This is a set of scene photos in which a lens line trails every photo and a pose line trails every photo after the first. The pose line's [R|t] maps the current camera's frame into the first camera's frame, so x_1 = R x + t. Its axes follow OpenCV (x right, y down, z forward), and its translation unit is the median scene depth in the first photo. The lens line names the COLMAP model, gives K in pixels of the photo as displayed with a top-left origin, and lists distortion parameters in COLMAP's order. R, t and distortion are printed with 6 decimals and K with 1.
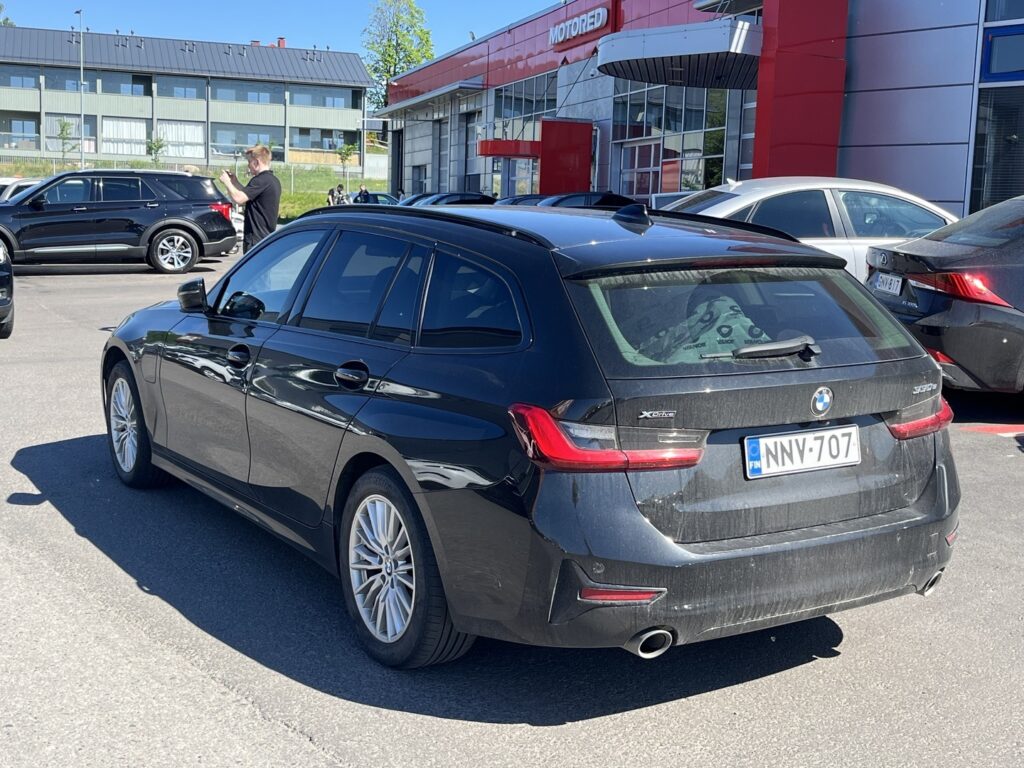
lens RADIAL K [[1287.2, 0, 522.9], [0, 1287.2, 381.1], [0, 0, 1]] dist [0.109598, -0.346200]
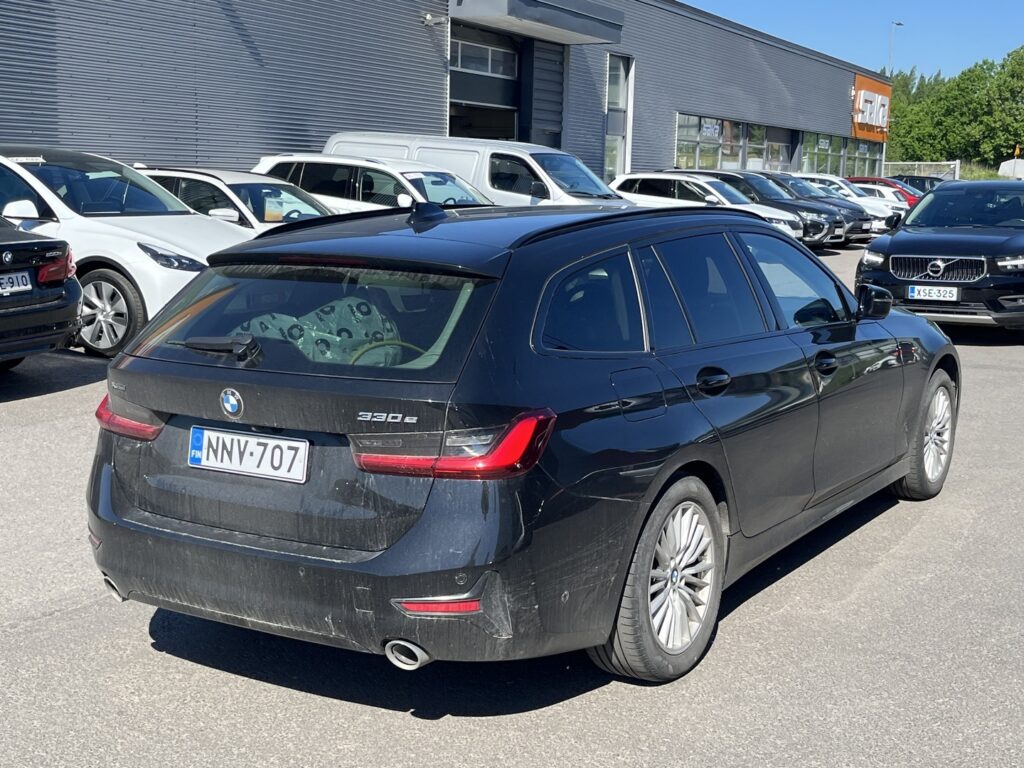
lens RADIAL K [[1287.2, 0, 522.9], [0, 1287.2, 381.1], [0, 0, 1]] dist [0.109598, -0.346200]
pose [[0.440810, 0.118489, -0.889745, 1.157604], [-0.125700, 0.989630, 0.069515, -0.092774], [0.888755, 0.081198, 0.451133, 0.736827]]
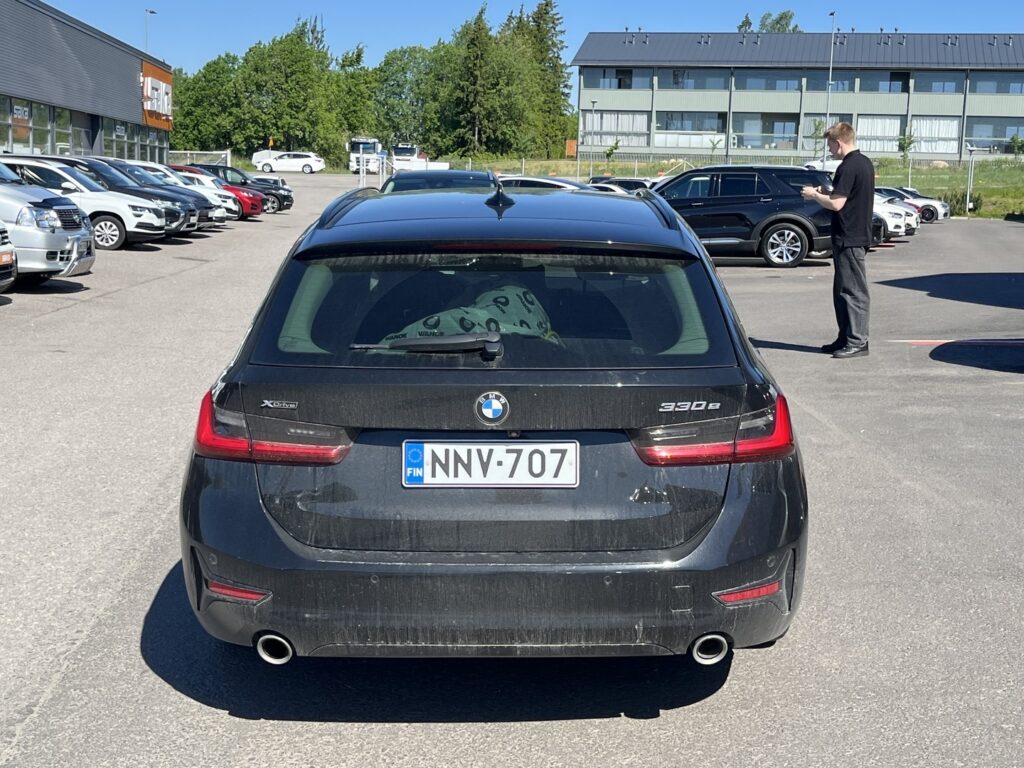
lens RADIAL K [[1287.2, 0, 522.9], [0, 1287.2, 381.1], [0, 0, 1]] dist [0.109598, -0.346200]
pose [[0.849034, 0.071510, -0.523476, 0.679408], [-0.070206, 0.997282, 0.022367, -0.022102], [0.523653, 0.017761, 0.851747, 0.272128]]
